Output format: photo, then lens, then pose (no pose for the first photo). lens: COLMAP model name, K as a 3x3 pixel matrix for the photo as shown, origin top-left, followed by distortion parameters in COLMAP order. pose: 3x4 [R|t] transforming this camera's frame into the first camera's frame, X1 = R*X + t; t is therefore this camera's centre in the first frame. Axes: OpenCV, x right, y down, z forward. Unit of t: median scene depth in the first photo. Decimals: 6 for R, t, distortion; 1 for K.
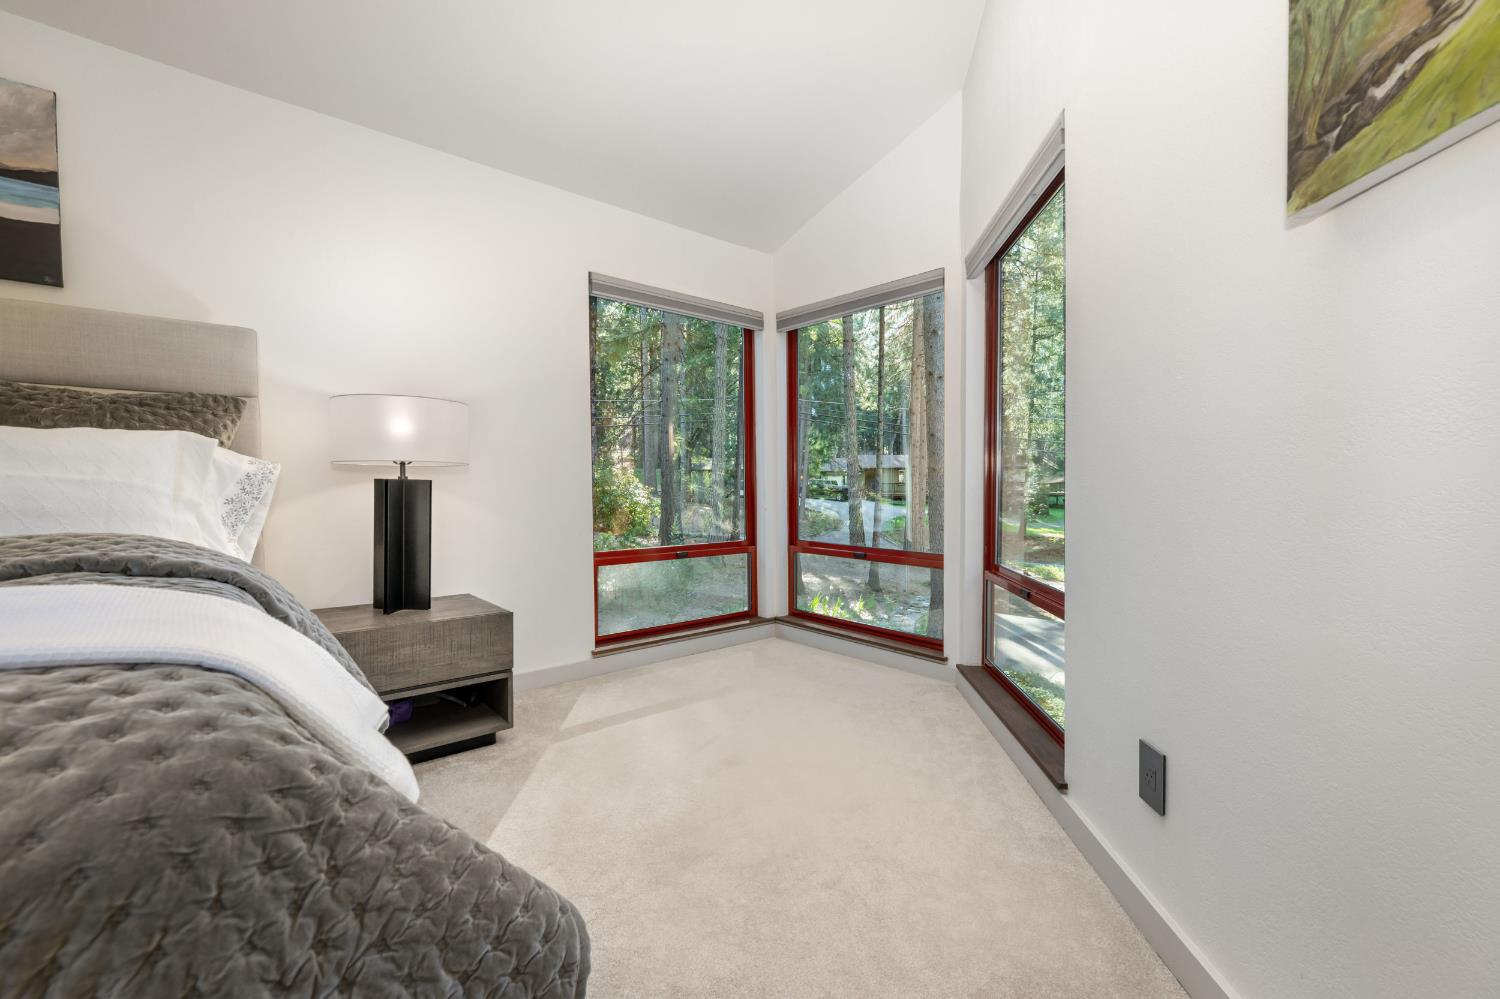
lens RADIAL K [[646.9, 0, 772.8], [0, 646.9, 488.7], [0, 0, 1]] dist [-0.000154, -0.000041]
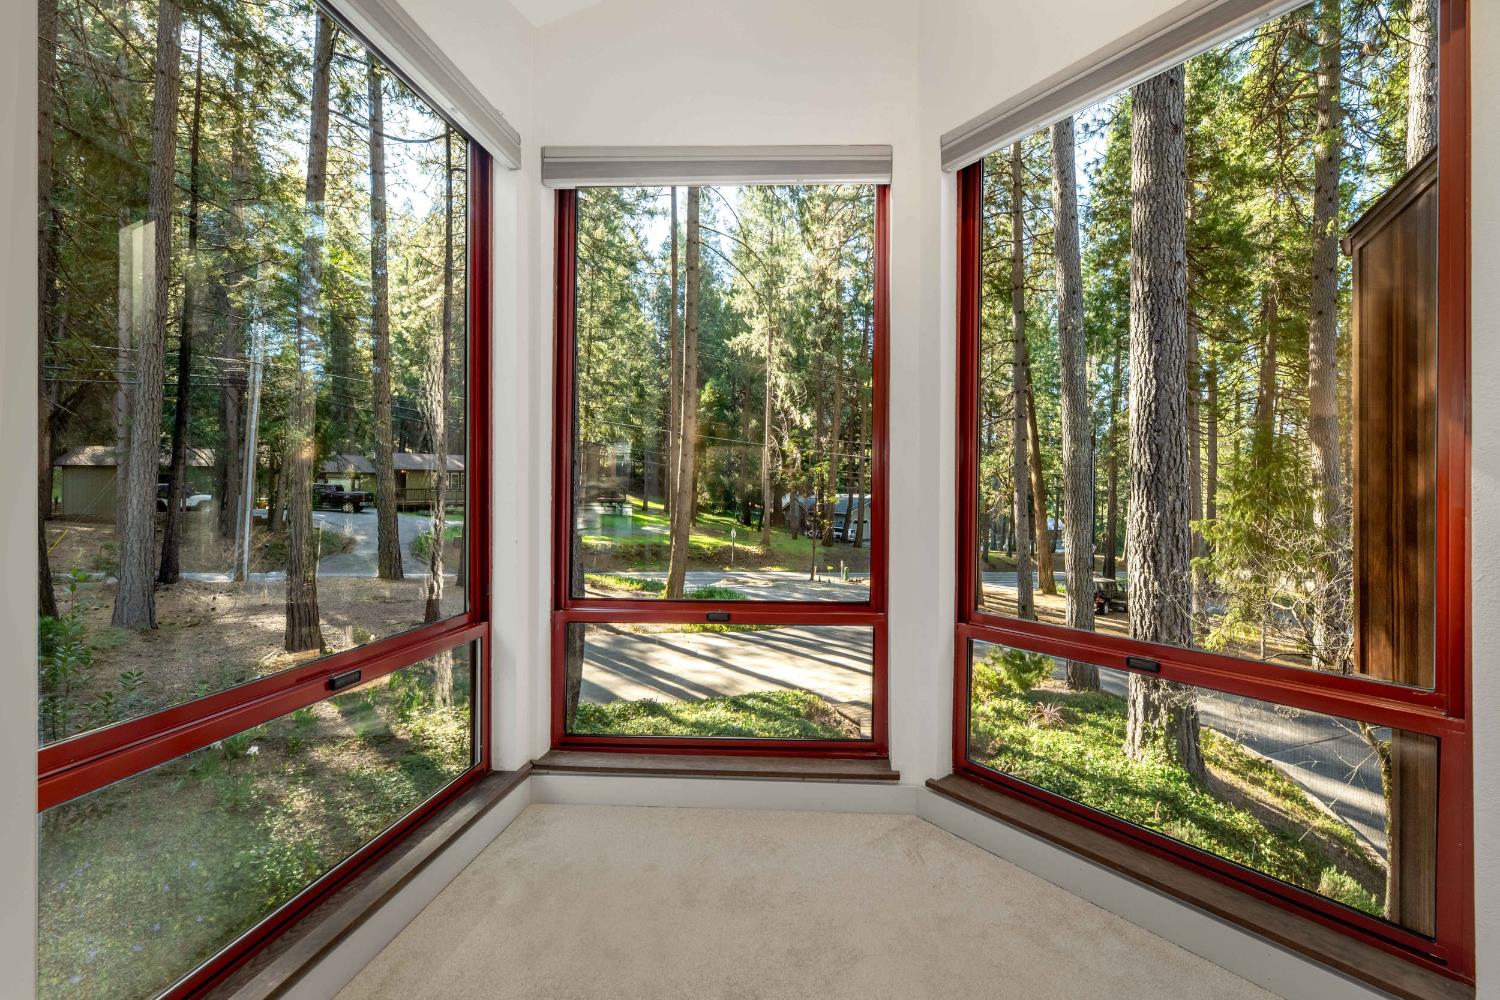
lens RADIAL K [[646.9, 0, 772.8], [0, 646.9, 489.2], [0, 0, 1]] dist [-0.000154, -0.000041]
pose [[0.733551, 0.002842, 0.679629, -0.194899], [0.004257, 0.999952, -0.008776, -0.001620], [-0.679621, 0.009331, 0.733504, 0.520417]]
